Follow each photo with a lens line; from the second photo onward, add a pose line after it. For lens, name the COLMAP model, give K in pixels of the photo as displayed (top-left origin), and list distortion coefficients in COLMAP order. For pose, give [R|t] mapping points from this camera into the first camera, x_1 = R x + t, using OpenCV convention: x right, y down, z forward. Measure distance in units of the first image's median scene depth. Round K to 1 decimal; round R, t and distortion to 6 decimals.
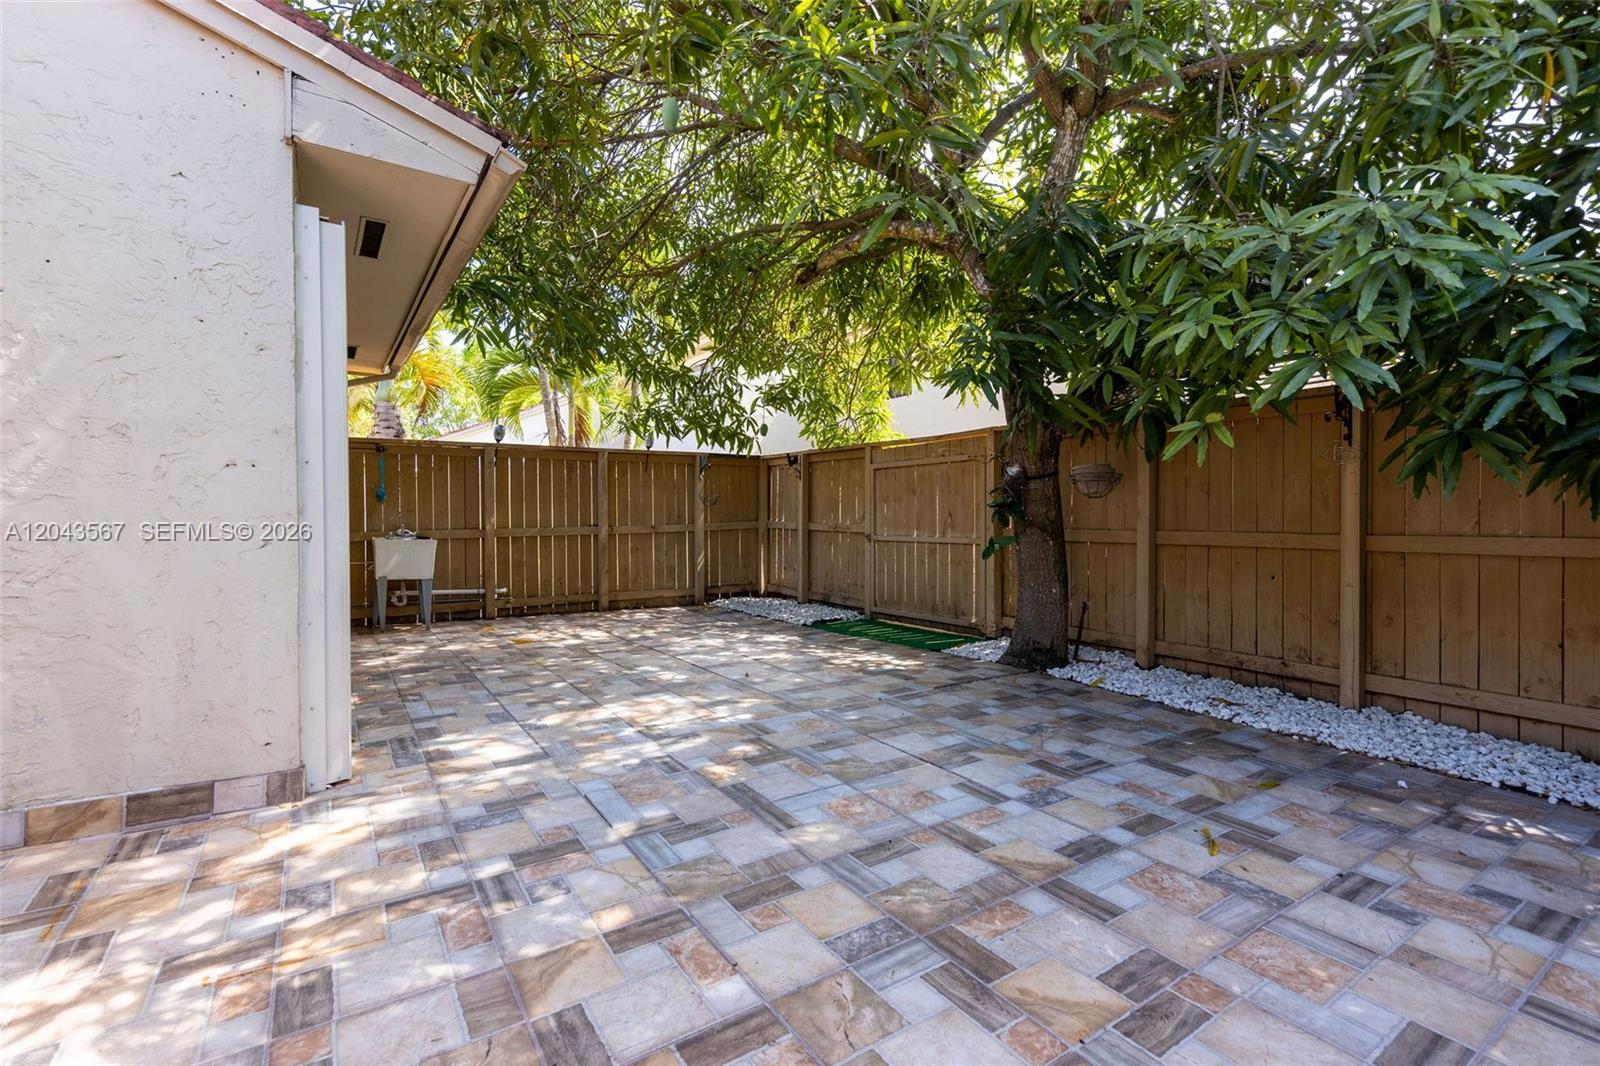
lens RADIAL K [[716.7, 0, 802.2], [0, 716.7, 521.3], [0, 0, 1]] dist [0.002228, 0.000027]
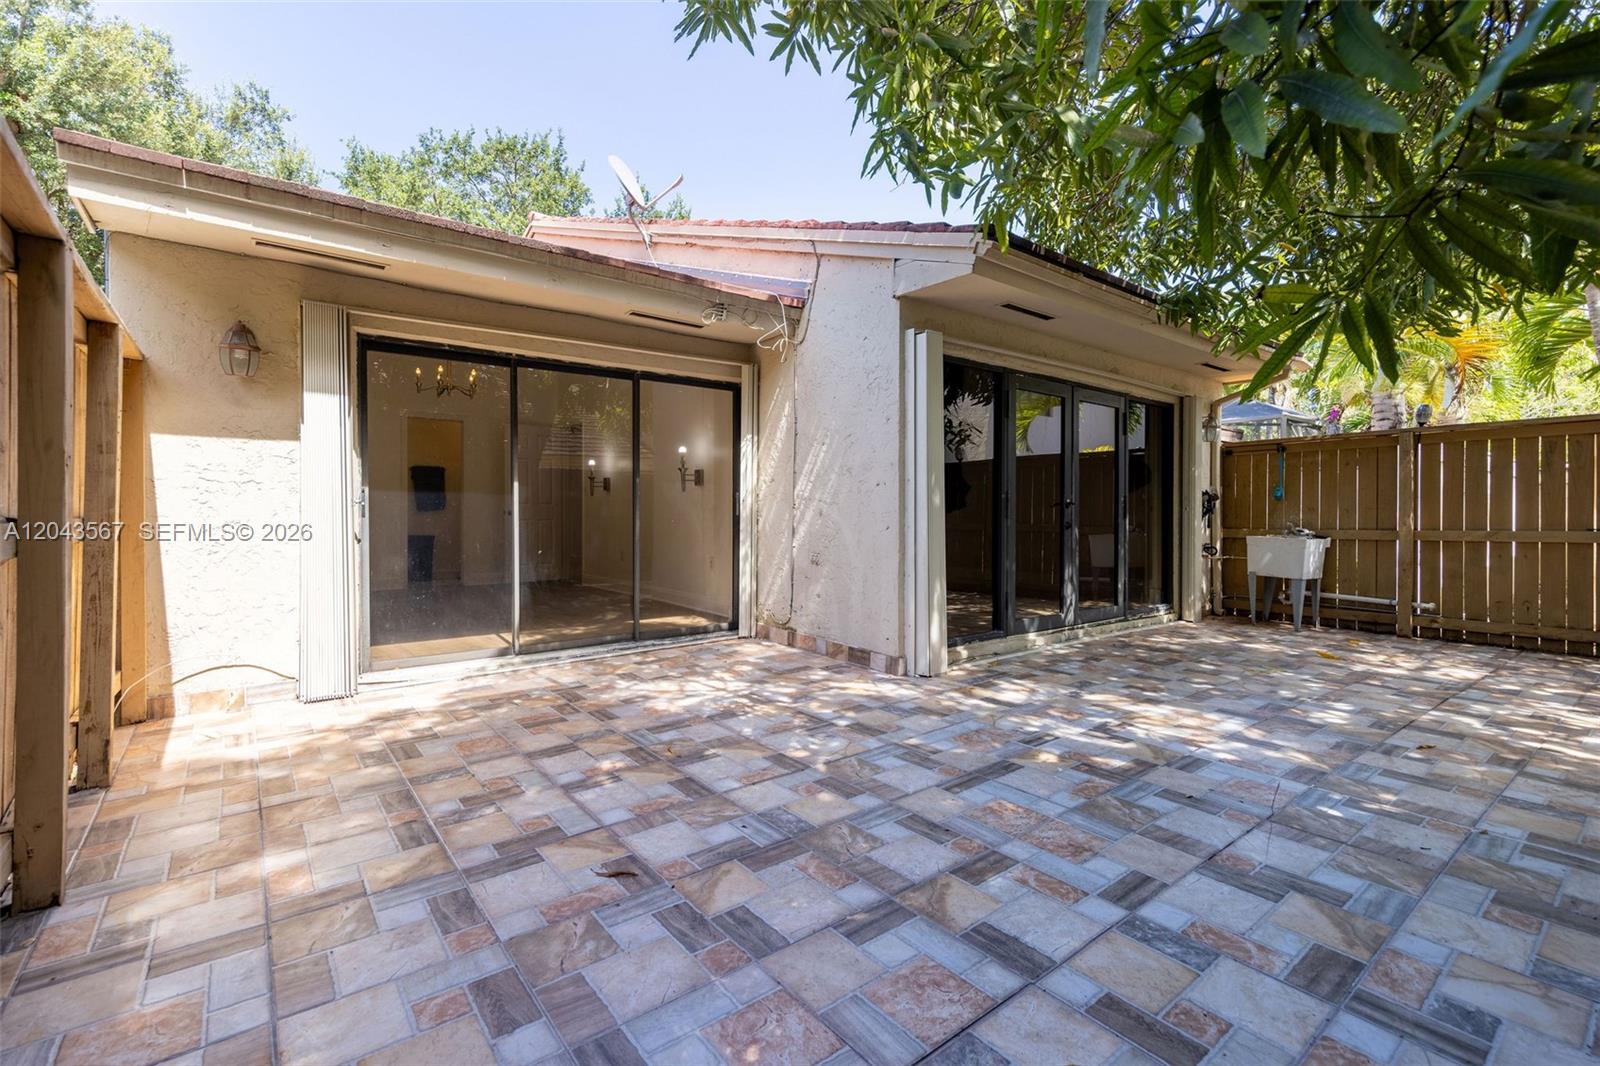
lens RADIAL K [[716.7, 0, 802.2], [0, 716.7, 521.3], [0, 0, 1]] dist [0.002228, 0.000027]
pose [[0.075128, 0.013990, -0.997076, 0.981710], [-0.013221, 0.999828, 0.013033, -0.004419], [0.997086, 0.012204, 0.075300, 0.623214]]
